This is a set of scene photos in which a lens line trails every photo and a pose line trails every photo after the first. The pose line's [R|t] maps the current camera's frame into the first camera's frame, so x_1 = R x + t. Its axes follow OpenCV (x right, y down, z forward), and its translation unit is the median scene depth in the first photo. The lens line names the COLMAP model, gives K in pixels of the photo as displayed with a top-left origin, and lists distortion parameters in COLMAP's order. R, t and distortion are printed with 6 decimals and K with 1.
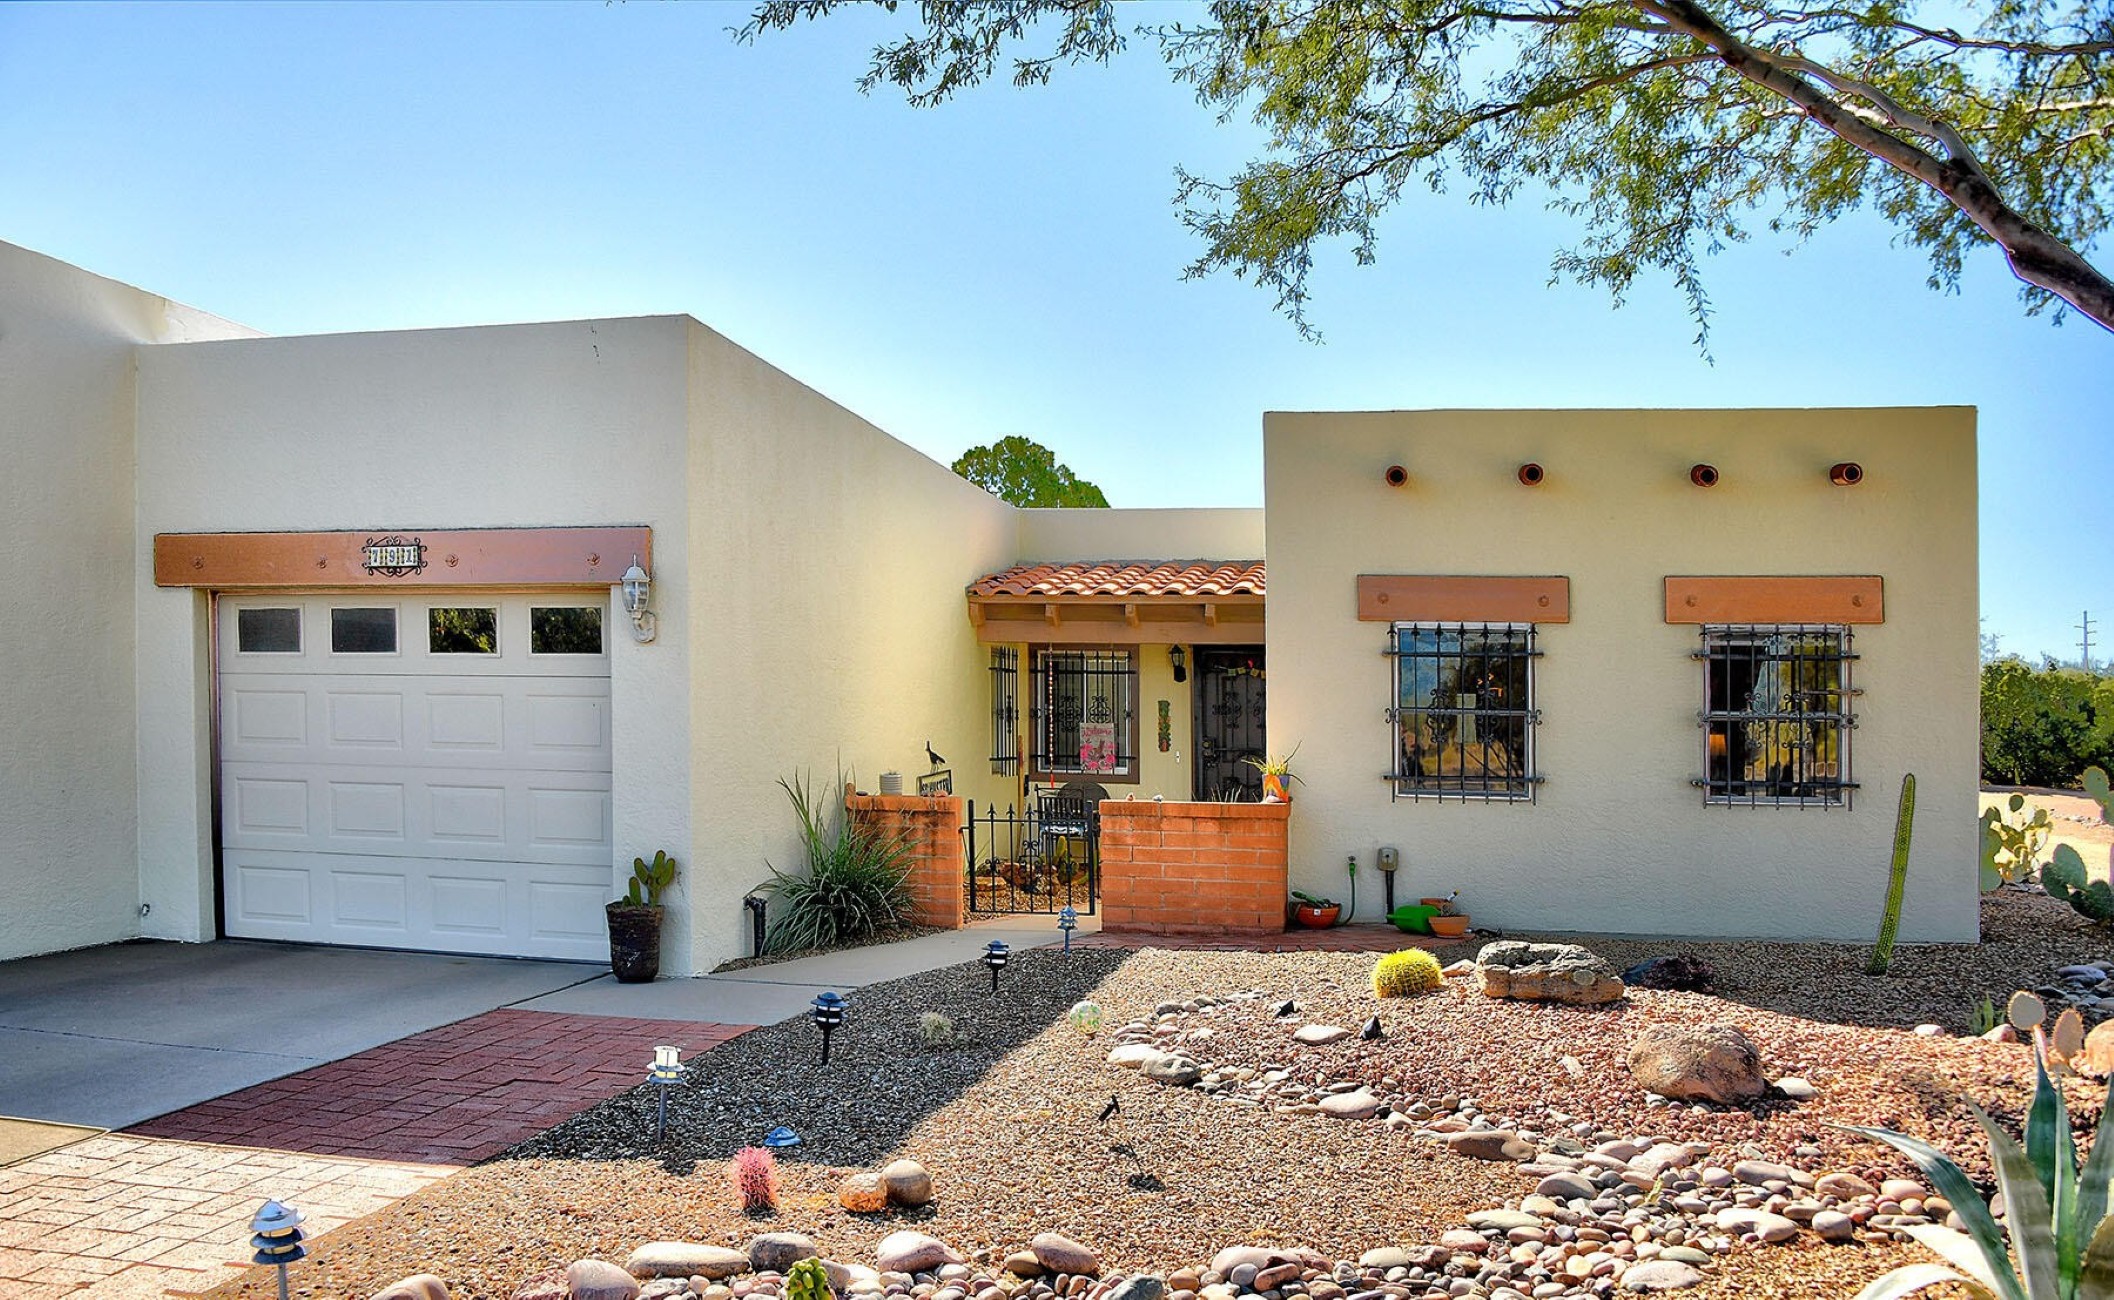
lens RADIAL K [[1647.7, 0, 1054.7], [0, 1647.7, 705.6], [0, 0, 1]] dist [-0.105000, -0.005915]
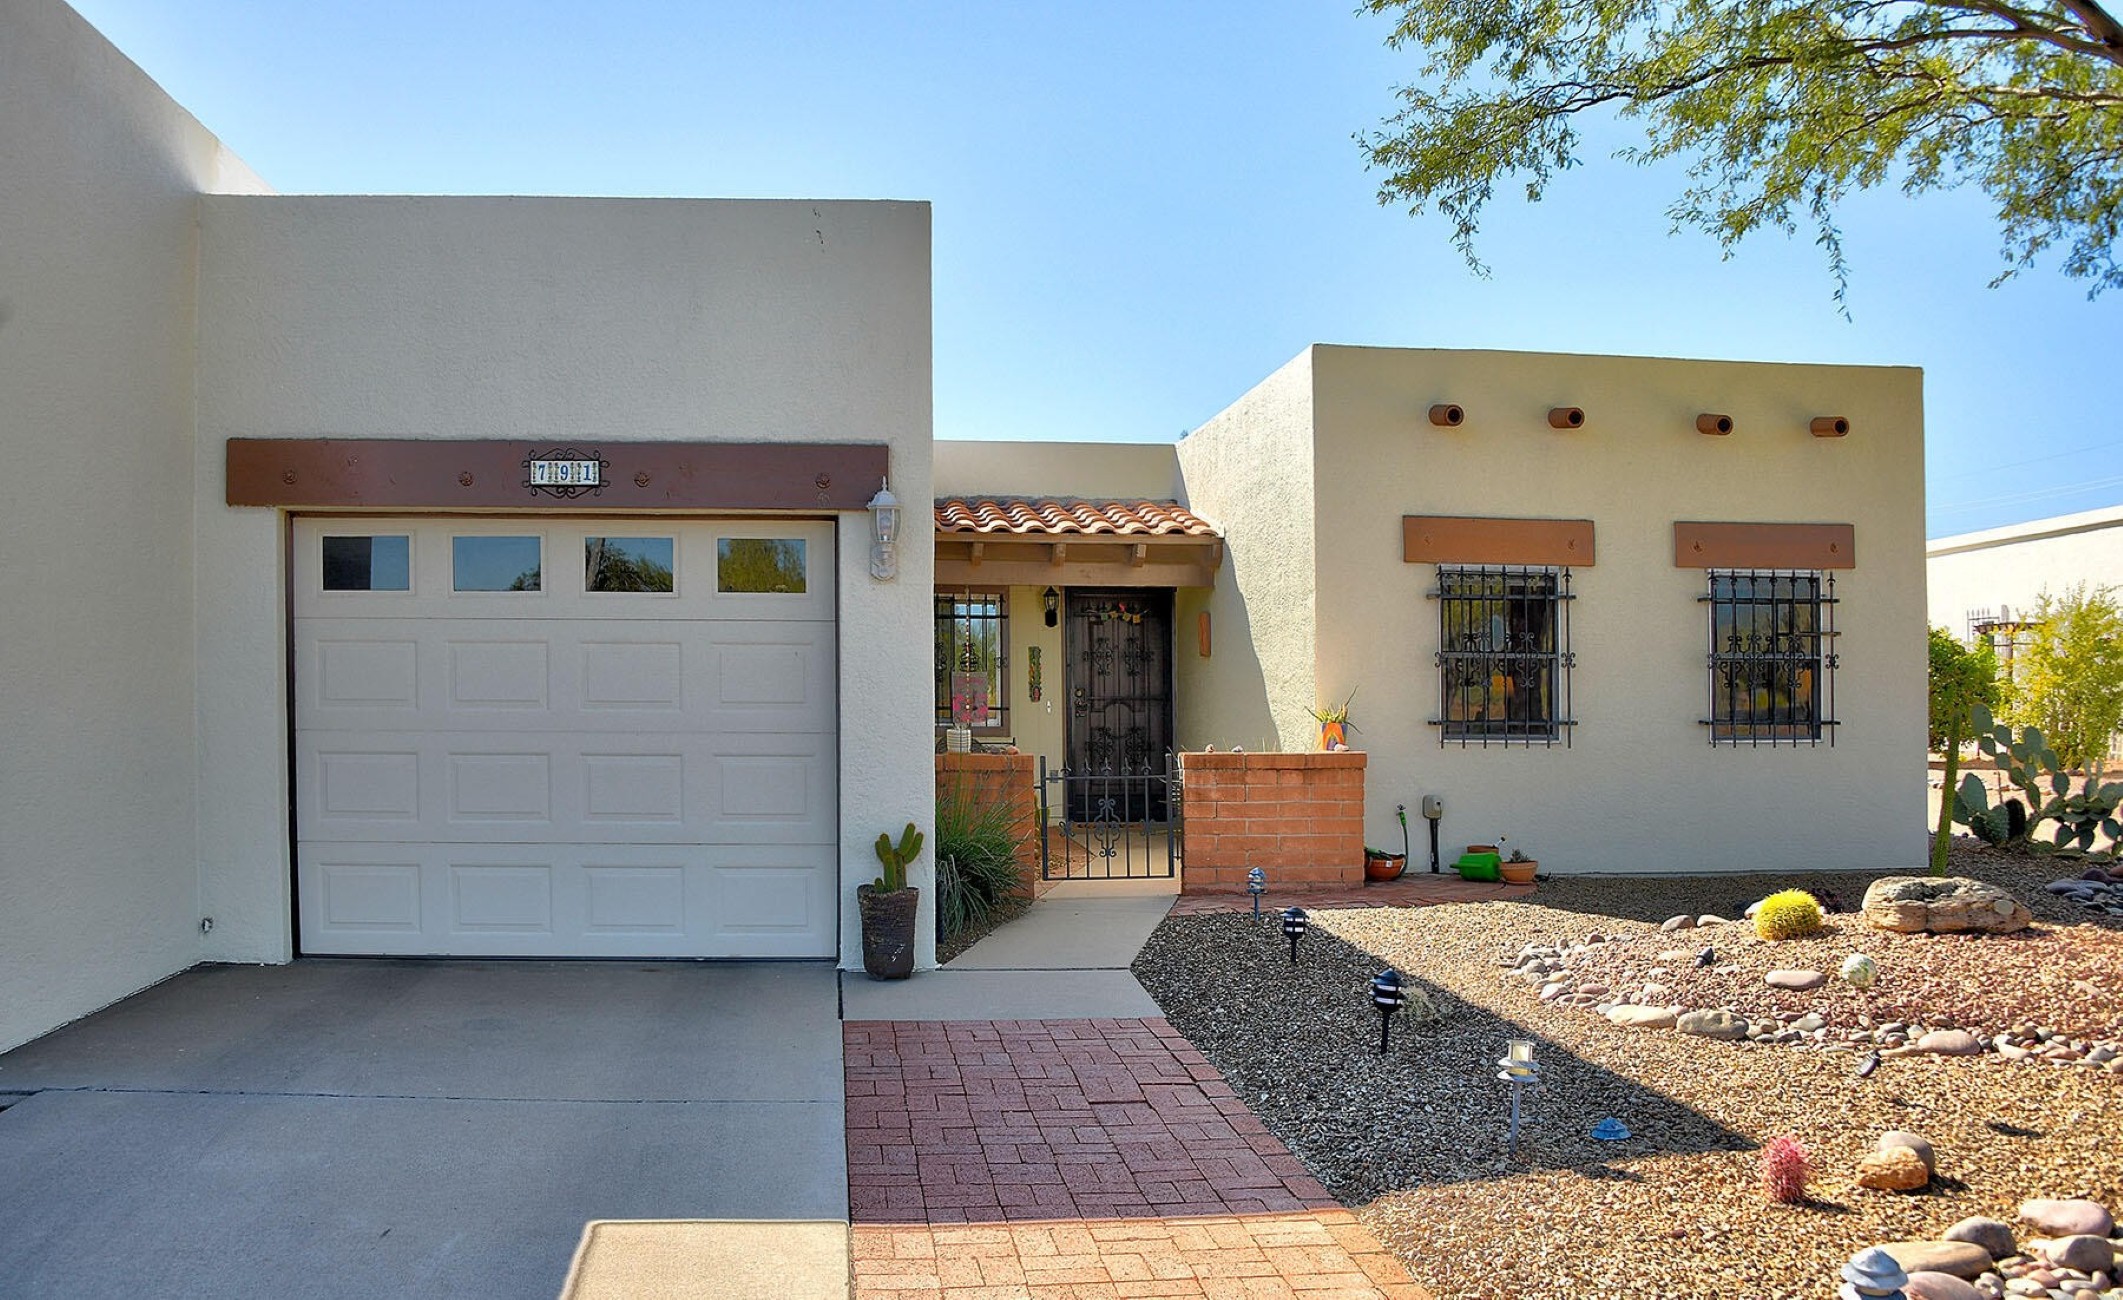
lens RADIAL K [[1737.4, 0, 960.1], [0, 1737.4, 641.4], [0, 0, 1]] dist [-0.106038, 0.008617]
pose [[0.961453, -0.005086, 0.274923, -0.367358], [0.006852, 0.999962, -0.005464, -0.001445], [-0.274885, 0.007137, 0.961451, 0.091857]]
